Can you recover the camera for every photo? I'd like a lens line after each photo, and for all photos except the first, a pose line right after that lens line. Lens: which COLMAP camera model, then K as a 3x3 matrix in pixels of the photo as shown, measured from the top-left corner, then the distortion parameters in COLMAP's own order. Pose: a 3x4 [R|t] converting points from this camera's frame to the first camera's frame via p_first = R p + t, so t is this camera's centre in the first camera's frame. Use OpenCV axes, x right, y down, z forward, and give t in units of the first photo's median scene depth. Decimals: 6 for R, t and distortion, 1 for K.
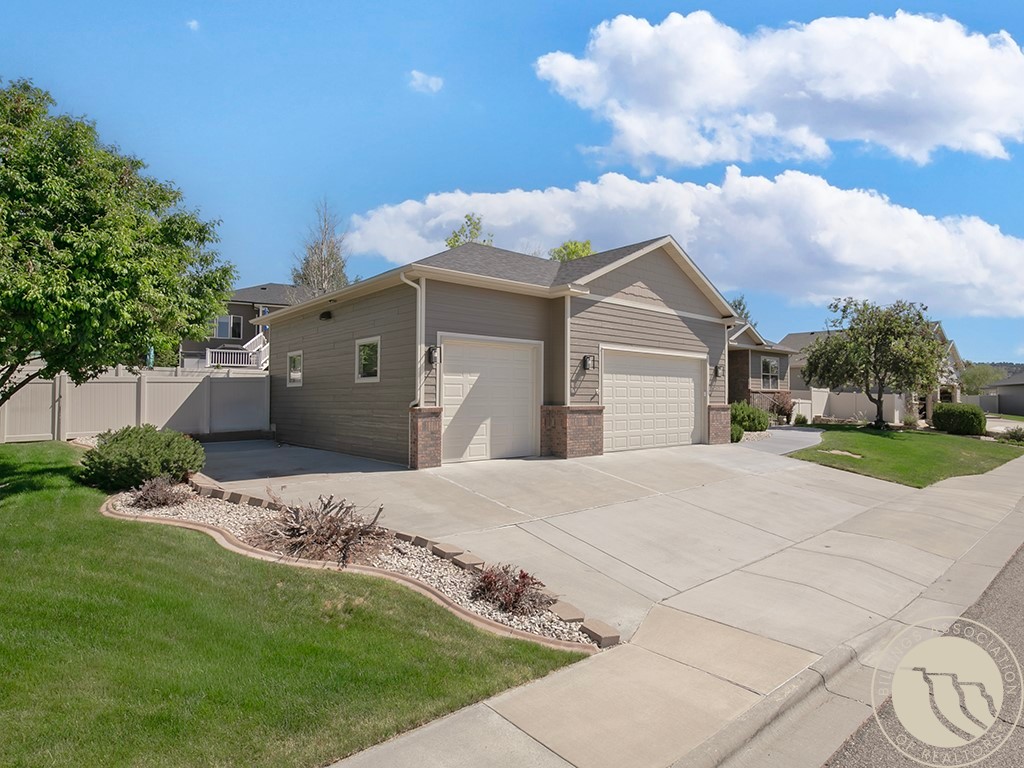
lens RADIAL K [[549.5, 0, 512.0], [0, 549.5, 384.0], [0, 0, 1]] dist [-0.001852, -0.000130]
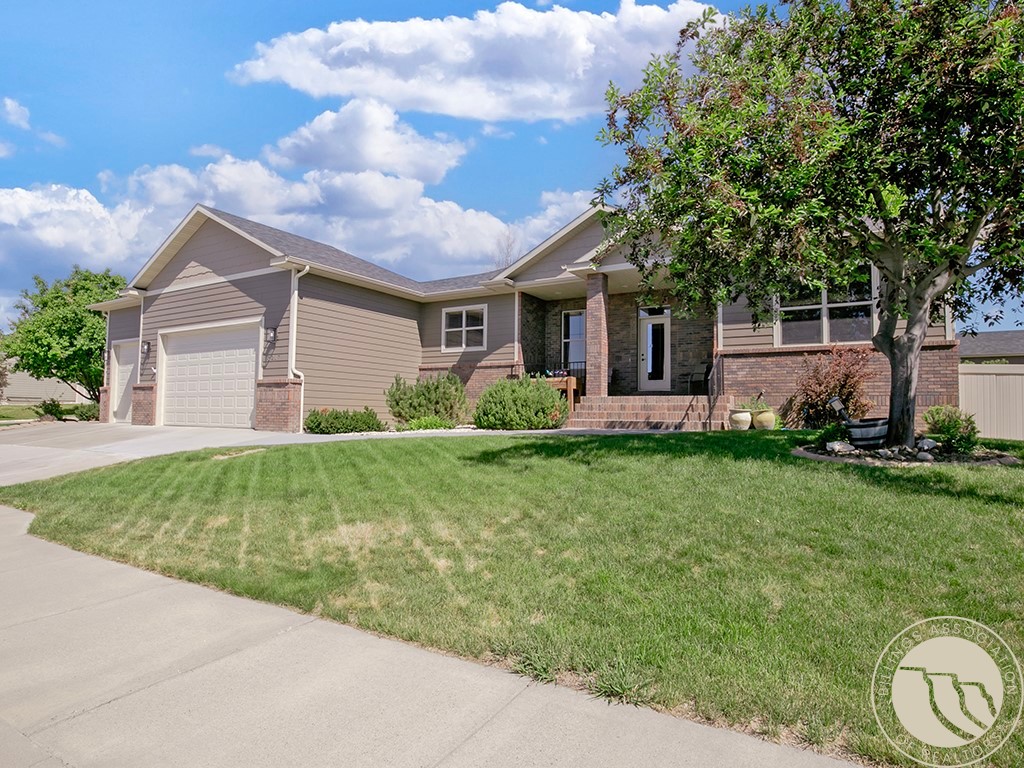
lens RADIAL K [[501.0, 0, 512.0], [0, 501.0, 384.0], [0, 0, 1]] dist [-0.000046, 0.000003]
pose [[0.353653, -0.046764, -0.934207, 1.360272], [0.013380, 0.998900, -0.044938, 0.095243], [0.935281, 0.003393, 0.353890, 1.279095]]
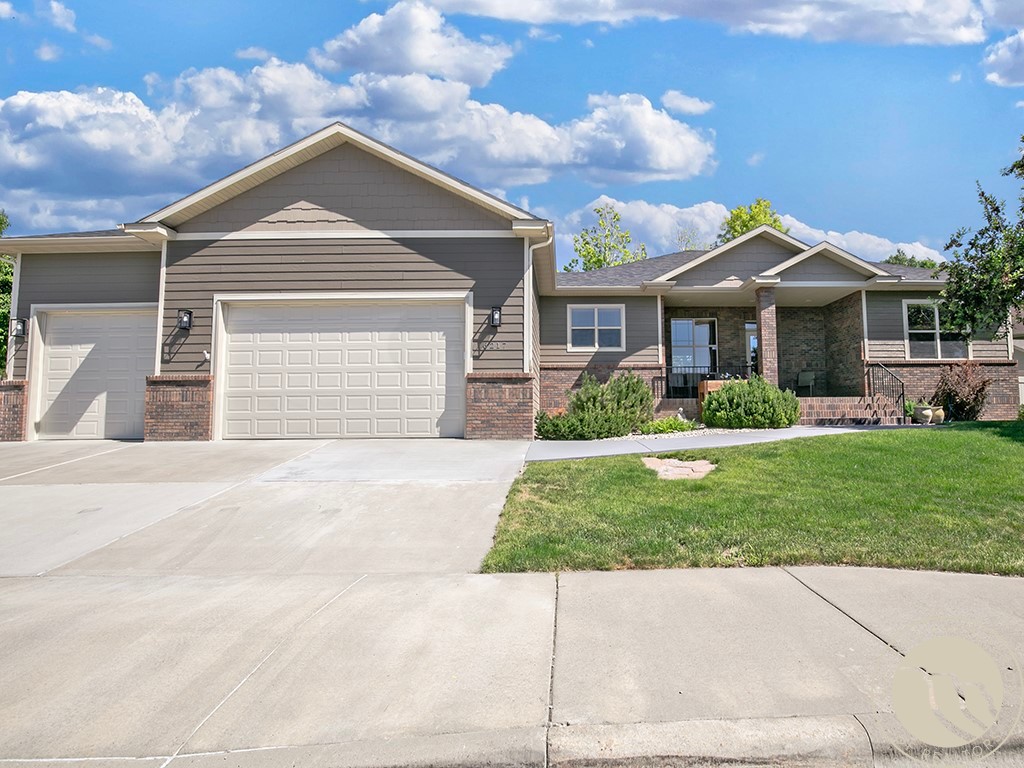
lens RADIAL K [[481.1, 0, 512.0], [0, 481.1, 384.0], [0, 0, 1]] dist [-0.012691, 0.000207]
pose [[0.755920, -0.055257, -0.652327, 0.864878], [0.023207, 0.998067, -0.057652, 0.094916], [0.654252, 0.028442, 0.755741, 0.747514]]
